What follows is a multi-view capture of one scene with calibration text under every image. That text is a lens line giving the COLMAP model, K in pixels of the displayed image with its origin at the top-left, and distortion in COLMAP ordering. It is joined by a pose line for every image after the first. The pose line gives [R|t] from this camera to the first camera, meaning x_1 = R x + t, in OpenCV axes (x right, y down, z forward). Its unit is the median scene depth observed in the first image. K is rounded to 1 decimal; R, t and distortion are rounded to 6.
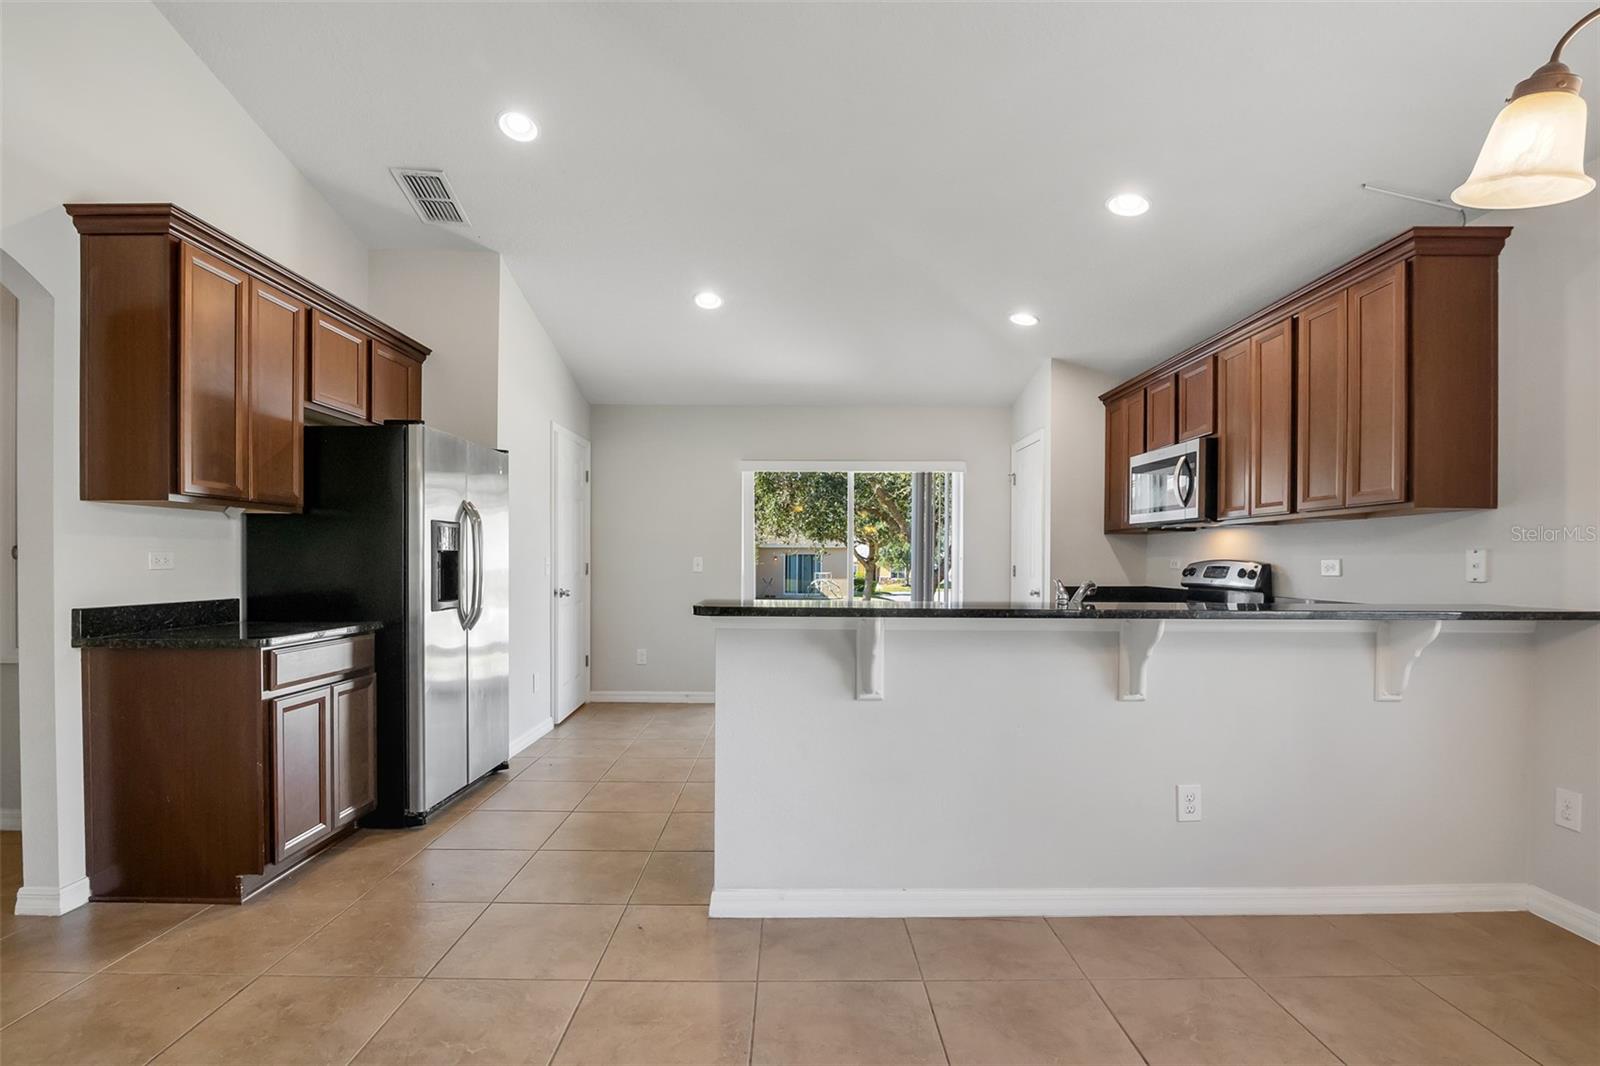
lens RADIAL K [[736.1, 0, 794.8], [0, 736.1, 569.6], [0, 0, 1]] dist [-0.020242, 0.001651]
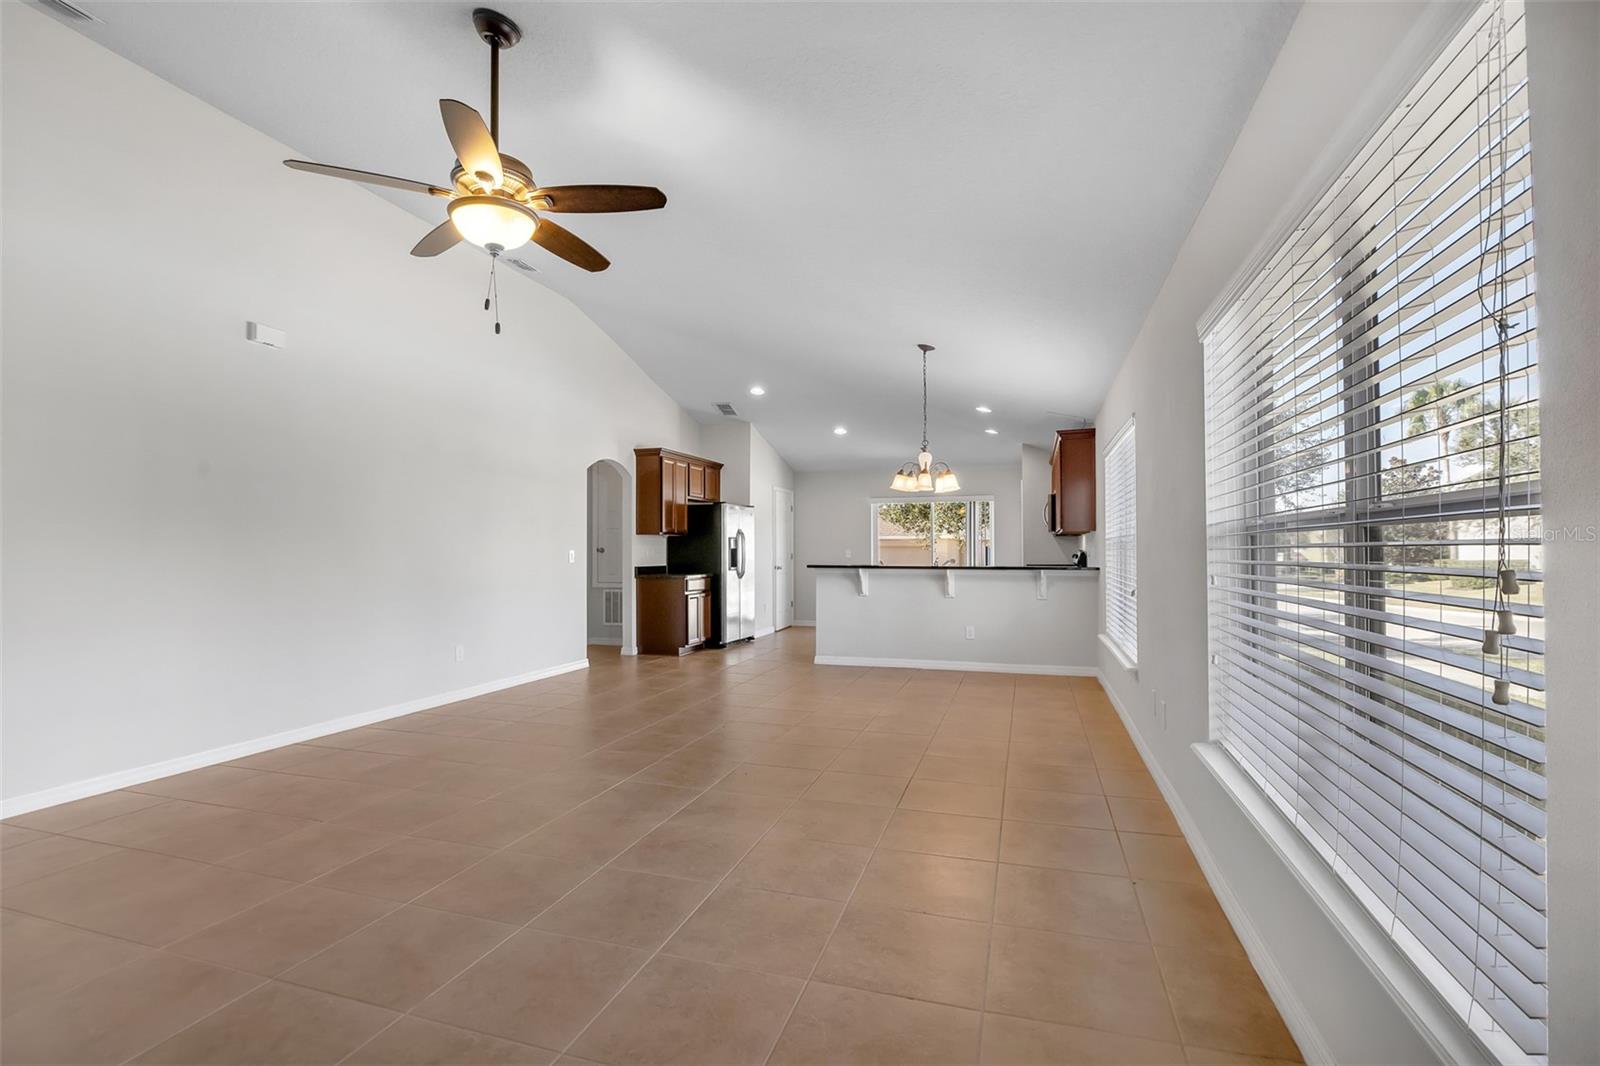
lens RADIAL K [[736.1, 0, 803.5], [0, 736.1, 543.7], [0, 0, 1]] dist [-0.020242, 0.001651]
pose [[0.955578, -0.008281, -0.294622, 0.564980], [0.001572, 0.999734, -0.023003, 0.019553], [0.294734, 0.021518, 0.955337, -1.499359]]
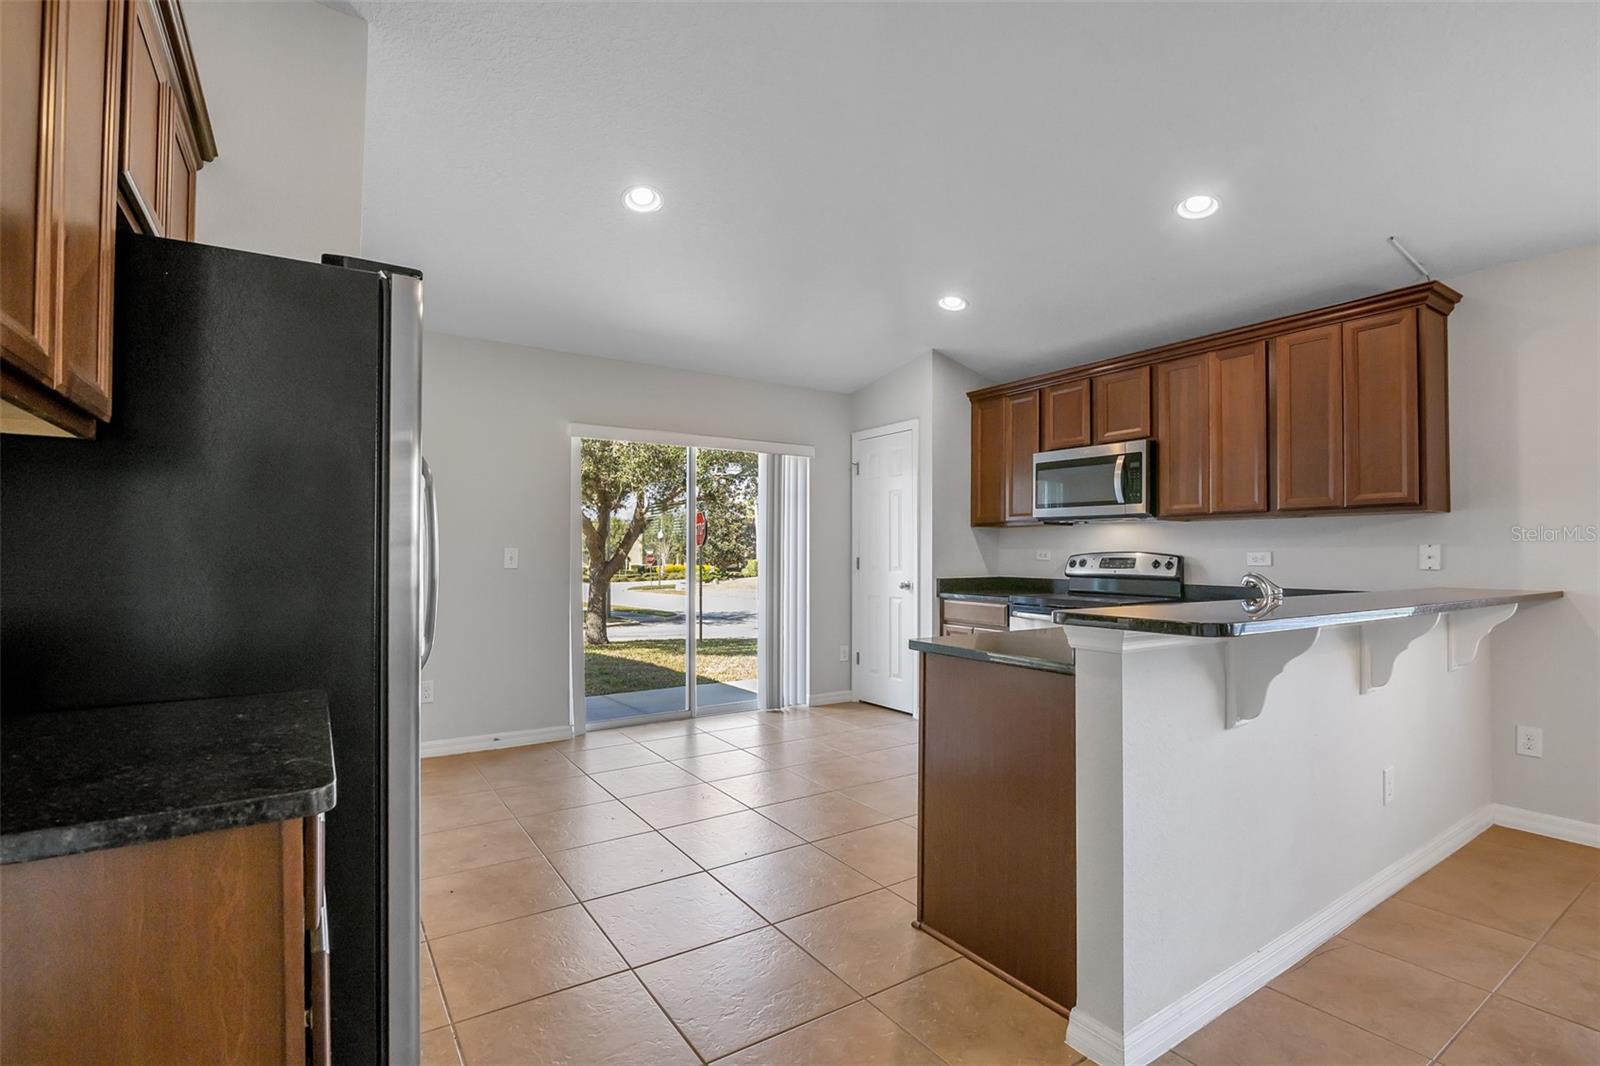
lens RADIAL K [[728.2, 0, 790.8], [0, 728.2, 542.6], [0, 0, 1]] dist [-0.012477, 0.000011]
pose [[0.827044, 0.014300, 0.561956, -0.559338], [0.001181, 0.999630, -0.027175, 0.001939], [-0.562136, 0.023138, 0.826721, 0.464980]]
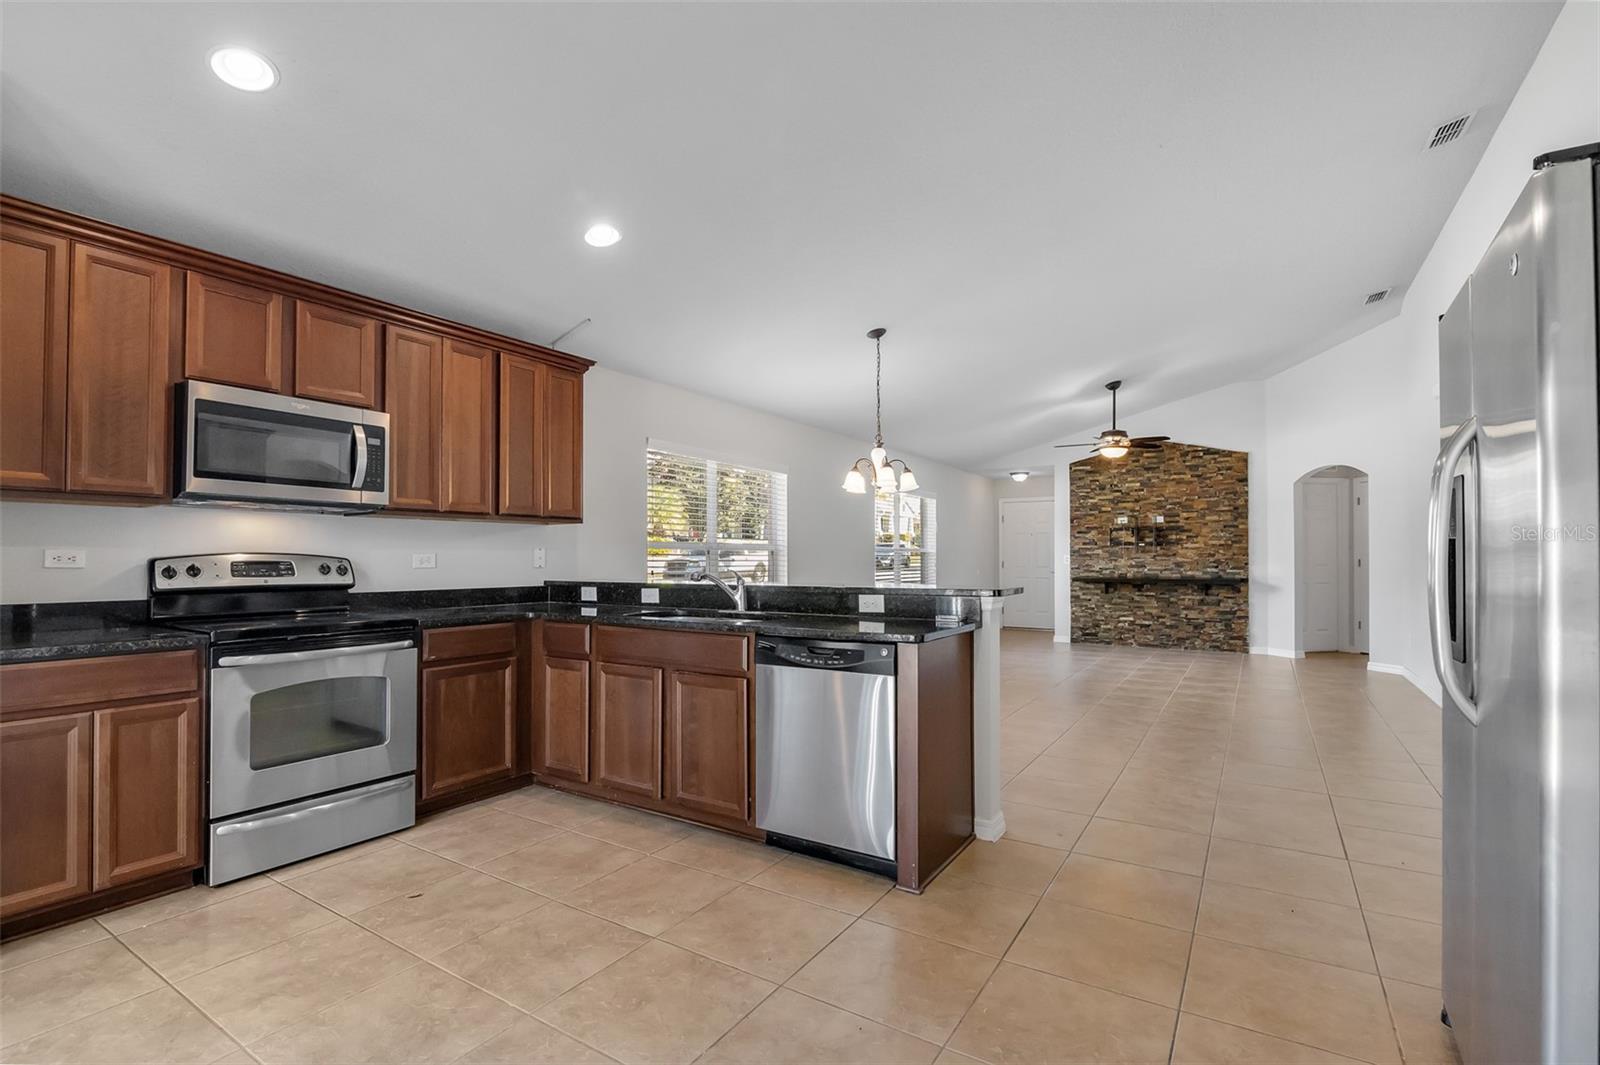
lens RADIAL K [[736.1, 0, 801.9], [0, 736.1, 541.2], [0, 0, 1]] dist [-0.020242, 0.001651]
pose [[-0.848197, 0.006901, 0.529636, -0.372506], [0.003245, 0.999964, -0.007832, -0.022719], [-0.529671, -0.004924, -0.848189, 1.684929]]
